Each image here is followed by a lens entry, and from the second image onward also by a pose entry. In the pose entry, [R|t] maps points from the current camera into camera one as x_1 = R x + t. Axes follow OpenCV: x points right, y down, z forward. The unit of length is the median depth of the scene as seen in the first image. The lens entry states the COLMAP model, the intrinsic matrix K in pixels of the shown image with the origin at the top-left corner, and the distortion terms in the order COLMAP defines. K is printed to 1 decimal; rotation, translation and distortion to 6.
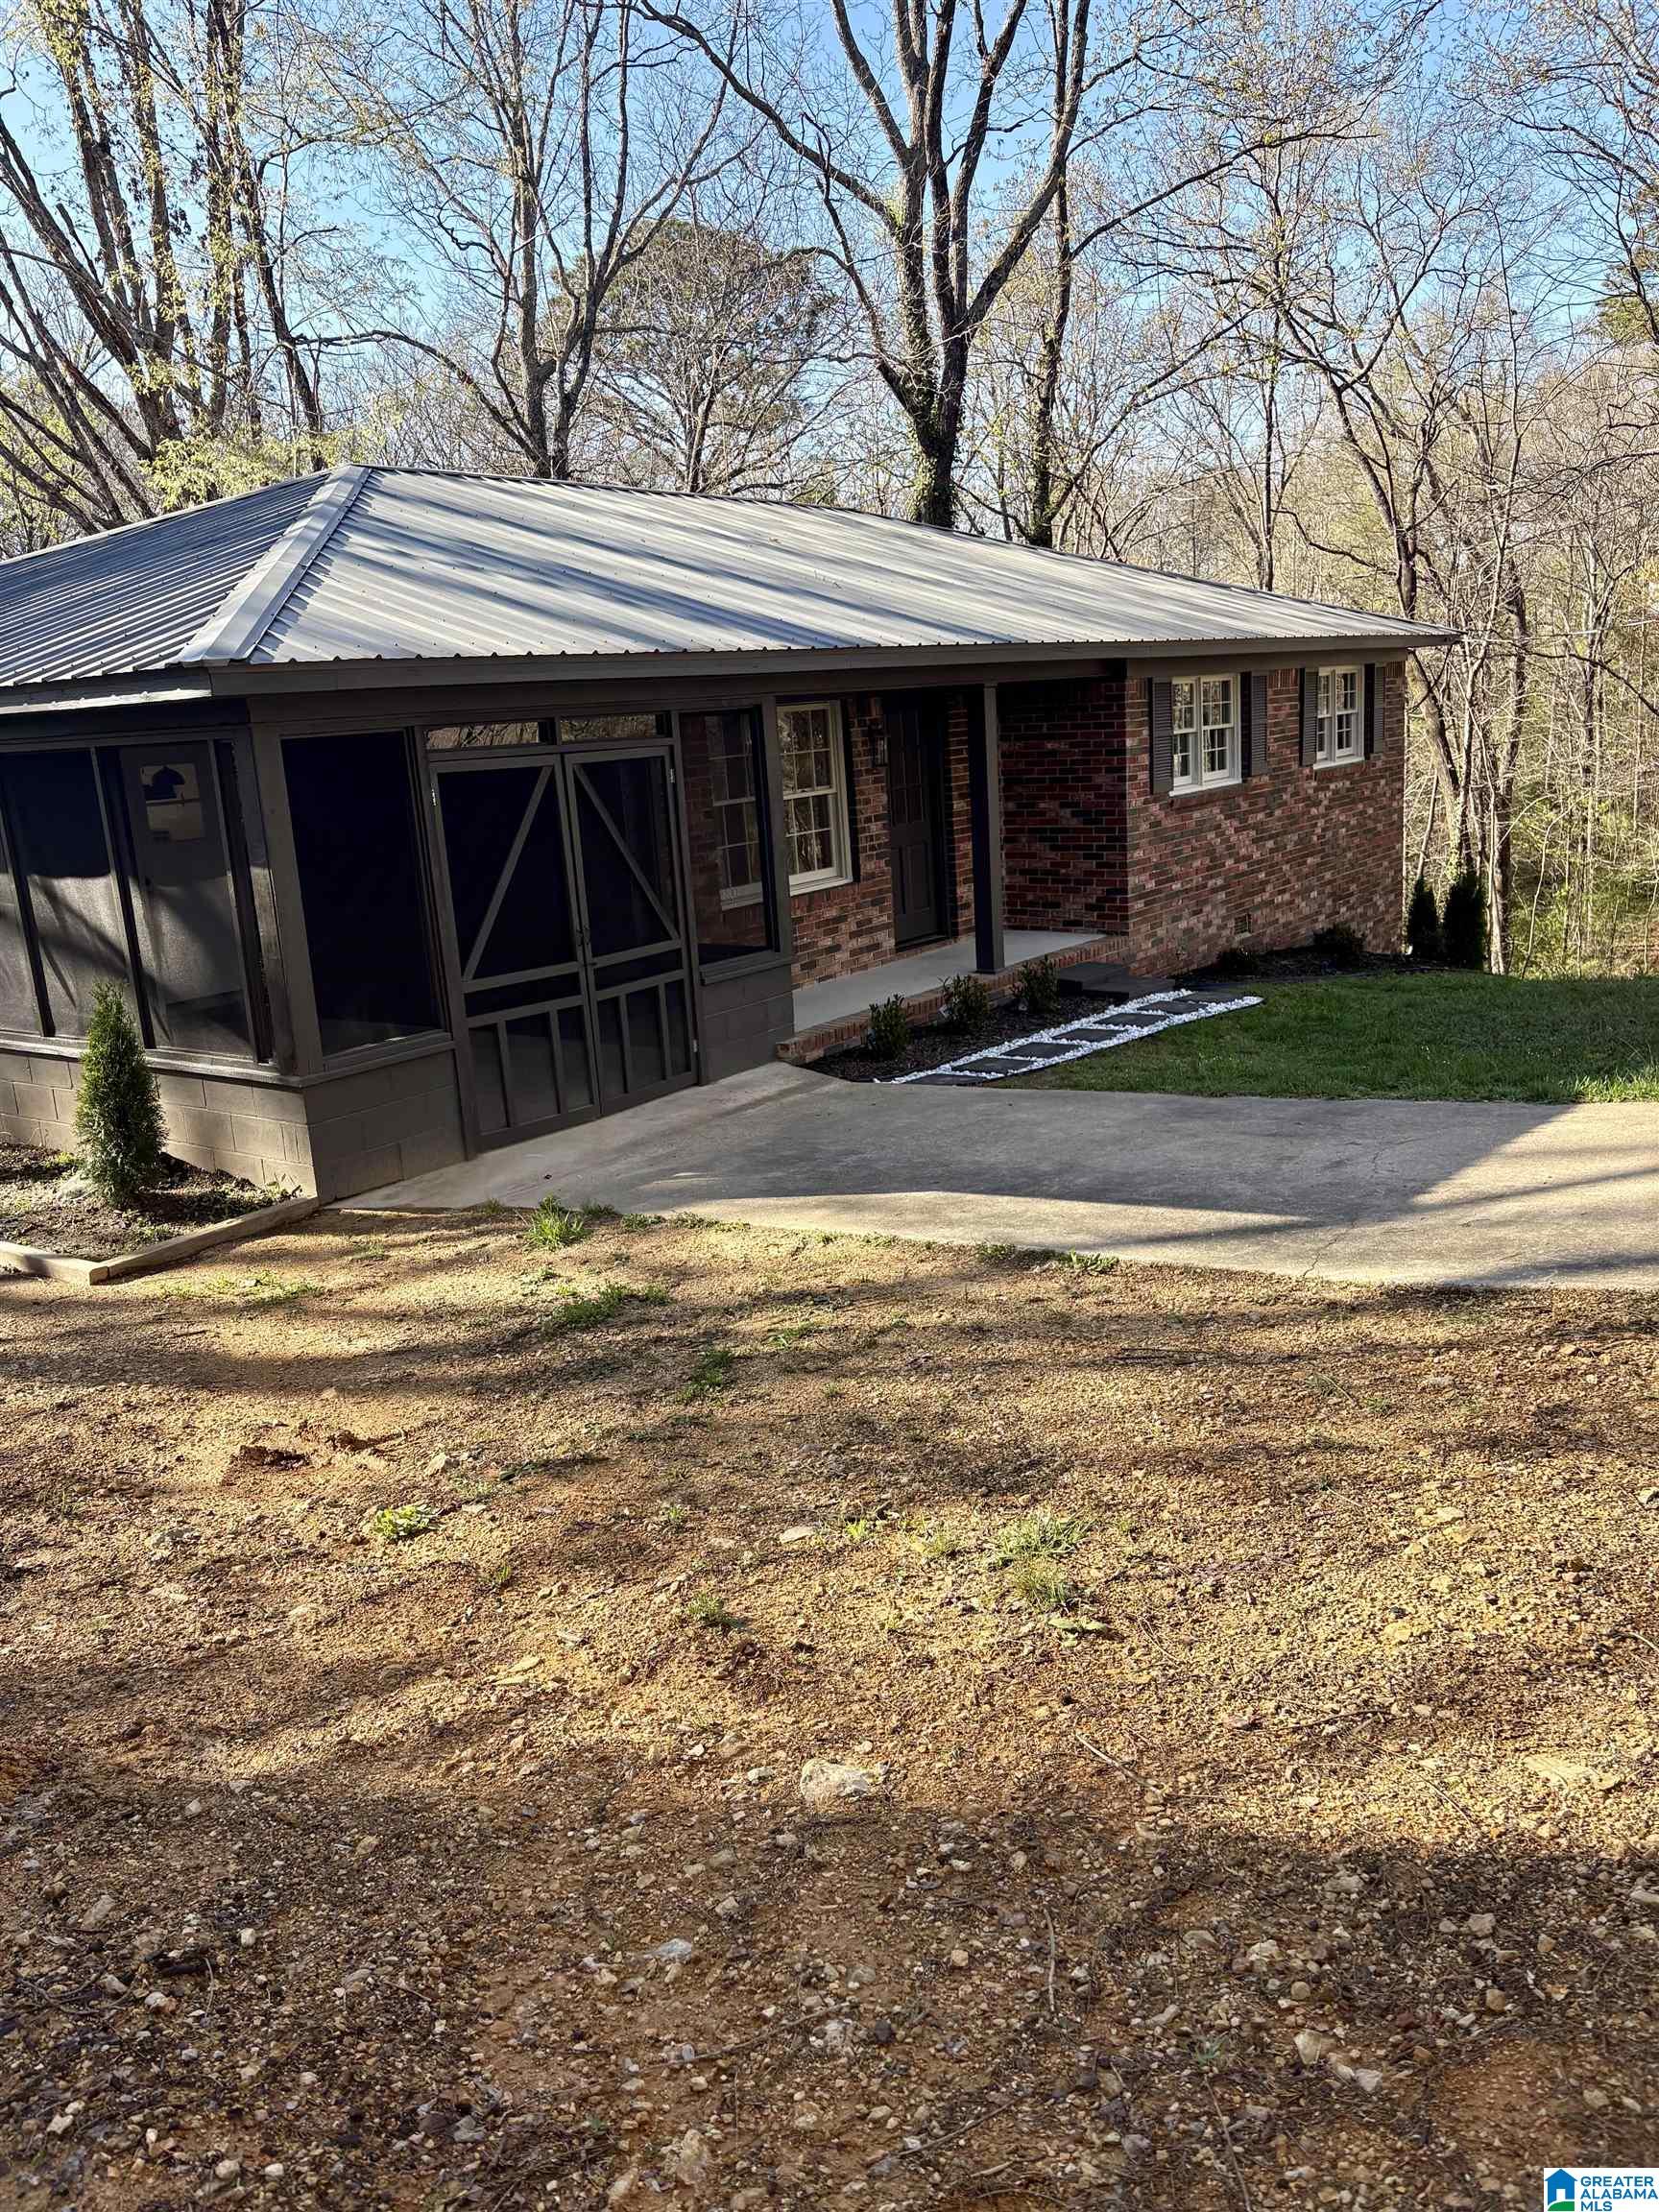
lens RADIAL K [[1679.9, 0, 829.5], [0, 1679.9, 1106.0], [0, 0, 1]] dist [0.084006, -0.104555]
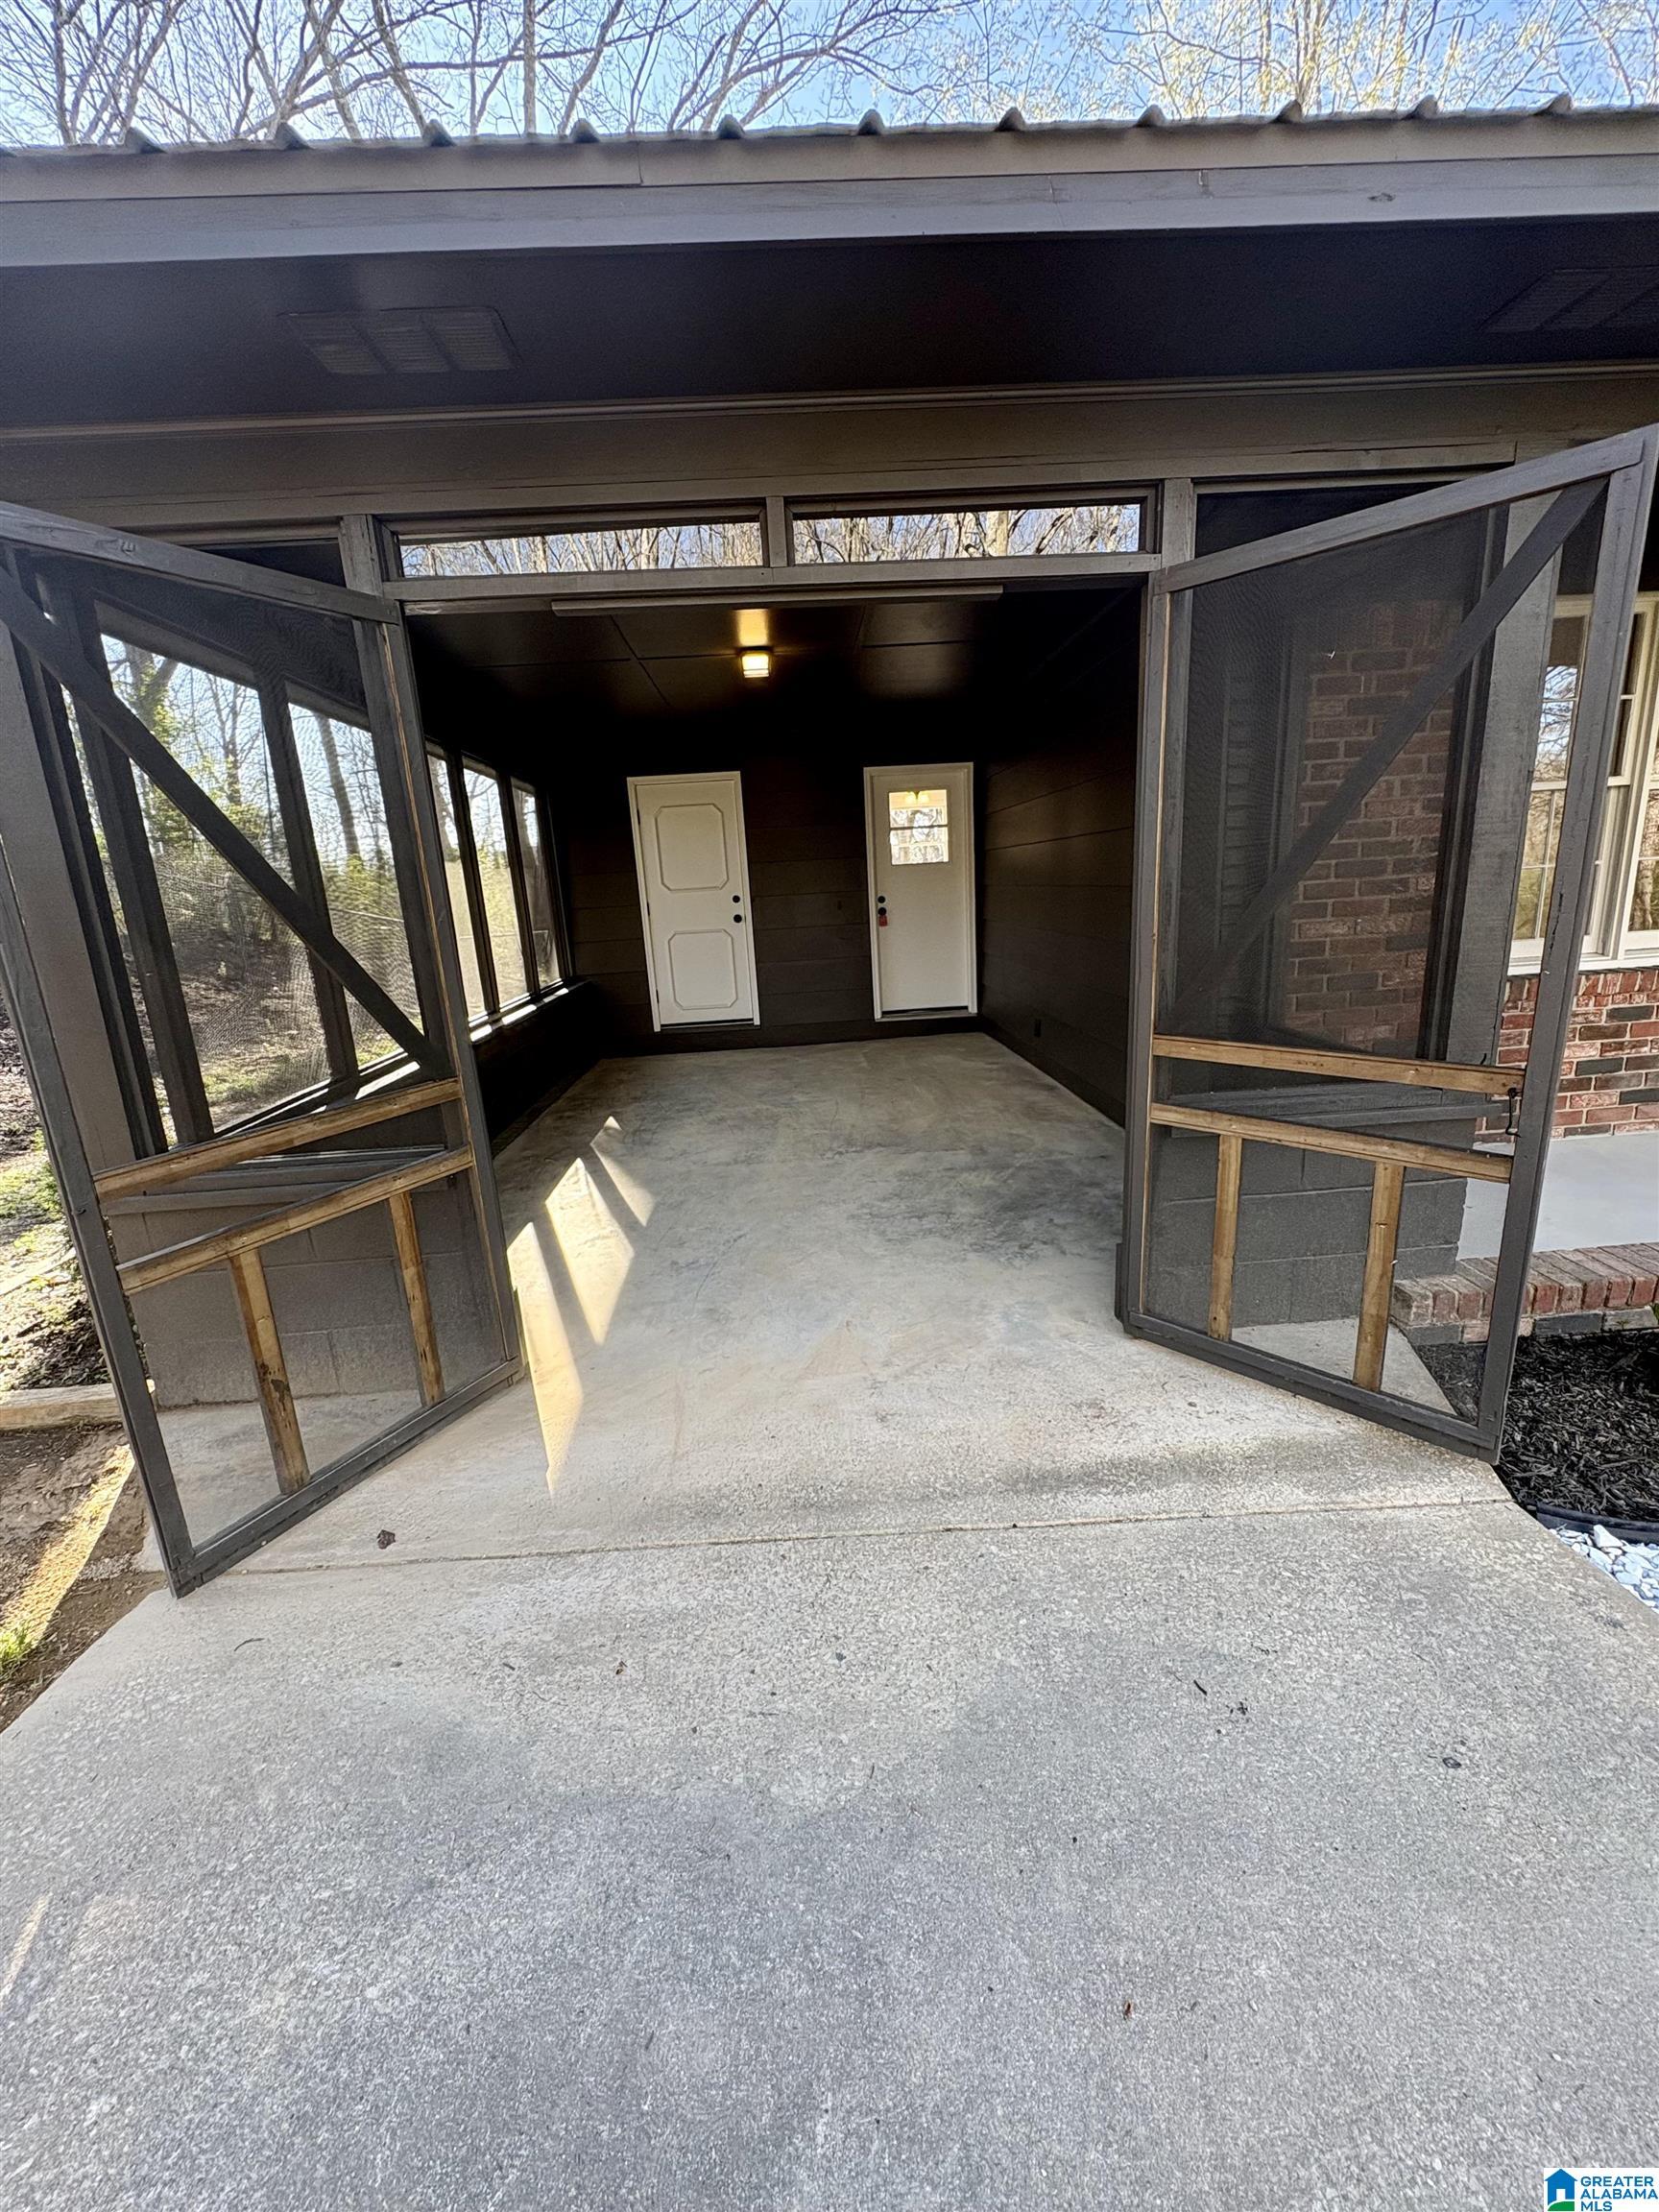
lens RADIAL K [[883.4, 0, 827.3], [0, 883.4, 1105.7], [0, 0, 1]] dist [0.000137, 0.000286]
pose [[0.635840, 0.215722, -0.741061, 0.045719], [-0.162618, 0.976037, 0.144594, -0.108948], [0.754495, 0.028571, 0.655683, 0.835558]]
